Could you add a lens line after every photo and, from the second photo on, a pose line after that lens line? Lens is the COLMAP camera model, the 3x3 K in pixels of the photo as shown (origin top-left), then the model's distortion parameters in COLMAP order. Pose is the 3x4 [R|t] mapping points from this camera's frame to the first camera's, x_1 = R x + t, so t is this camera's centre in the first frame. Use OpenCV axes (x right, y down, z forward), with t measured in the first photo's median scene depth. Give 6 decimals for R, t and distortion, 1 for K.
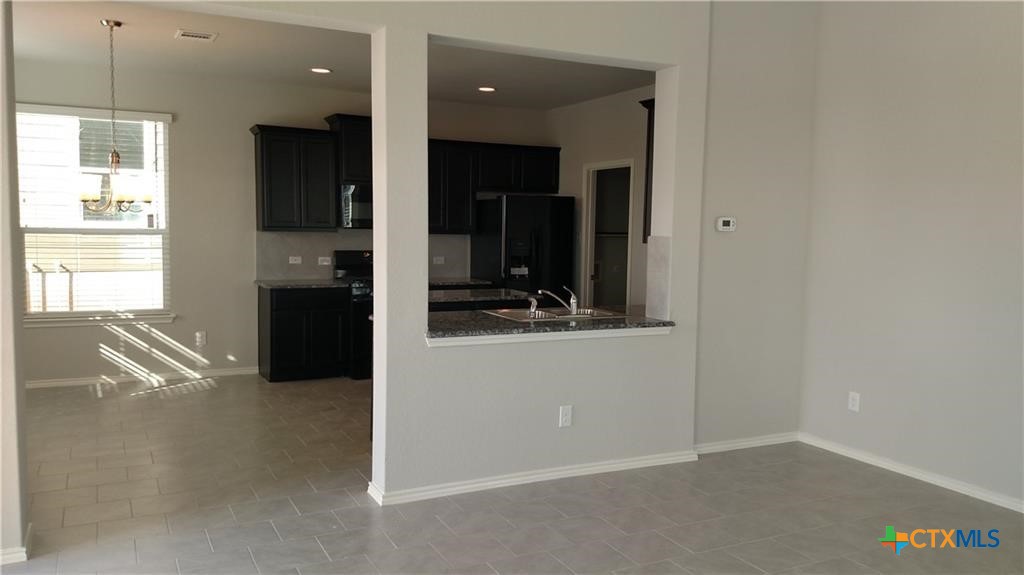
lens RADIAL K [[782.9, 0, 512.0], [0, 782.9, 287.5], [0, 0, 1]] dist [0.205717, -0.320564]
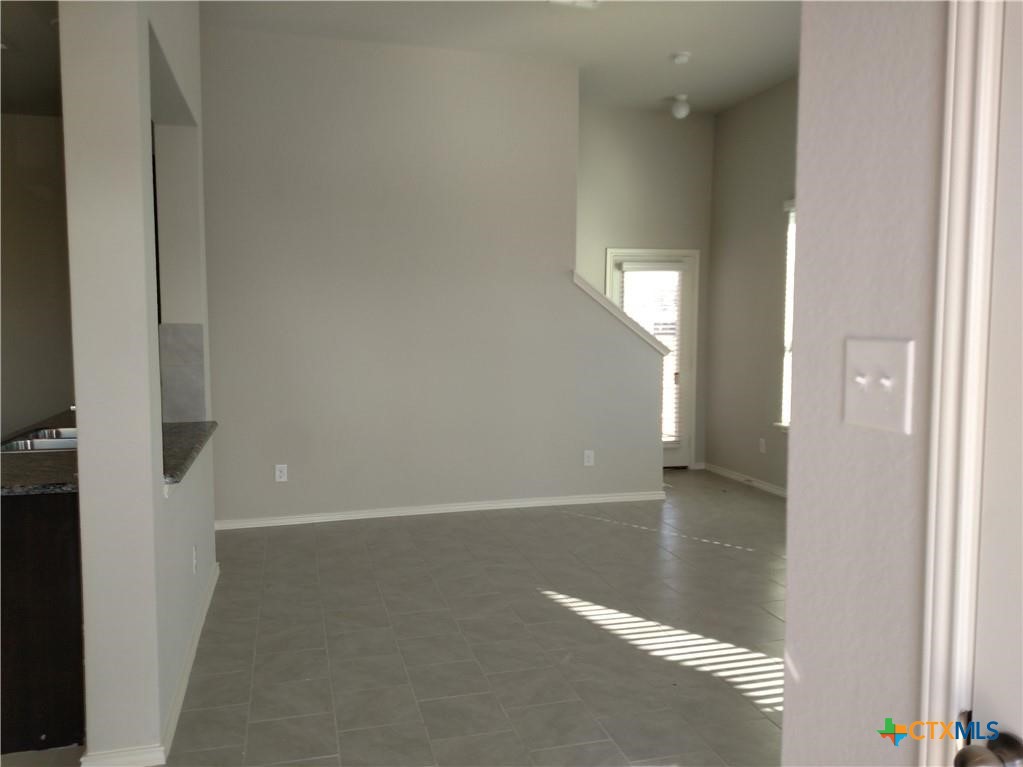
lens RADIAL K [[796.8, 0, 485.3], [0, 796.8, 385.1], [0, 0, 1]] dist [0.001944, -0.001231]
pose [[0.210793, -0.094456, 0.972956, -0.546462], [0.089696, 0.992991, 0.076968, -0.034430], [-0.973407, 0.071046, 0.217788, 0.481478]]
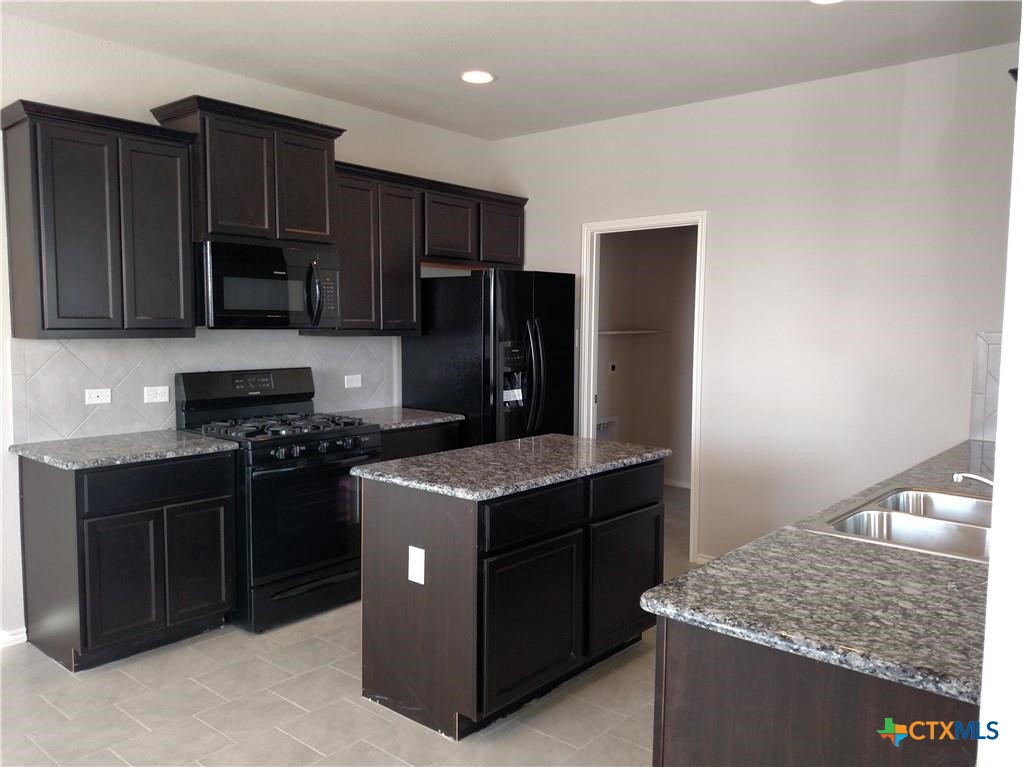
lens RADIAL K [[792.1, 0, 511.5], [0, 792.1, 383.5], [0, 0, 1]] dist [0.139544, -0.226064]
pose [[0.922848, -0.039150, 0.383170, -0.340351], [0.037853, 0.999224, 0.010927, -0.056736], [-0.383300, 0.004420, 0.923613, 0.669231]]
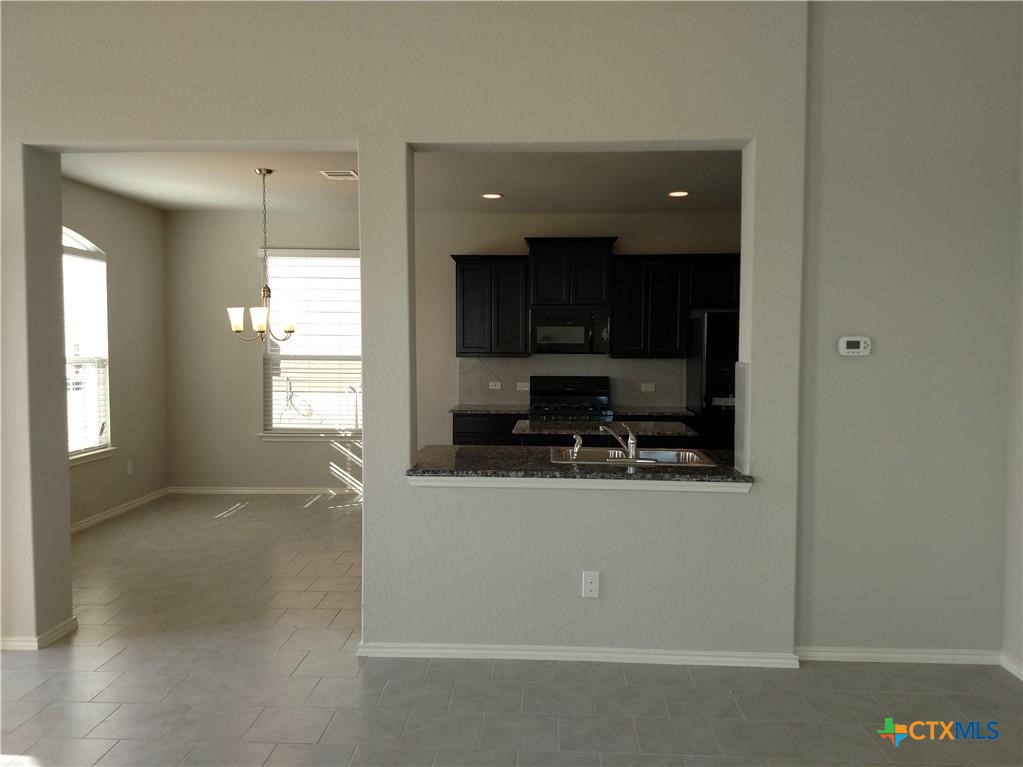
lens RADIAL K [[792.1, 0, 511.5], [0, 792.1, 383.5], [0, 0, 1]] dist [0.139544, -0.226064]
pose [[0.876206, 0.013772, -0.481739, 0.336532], [-0.030512, 0.999171, -0.026933, -0.015711], [0.480969, 0.038298, 0.875901, 0.201442]]
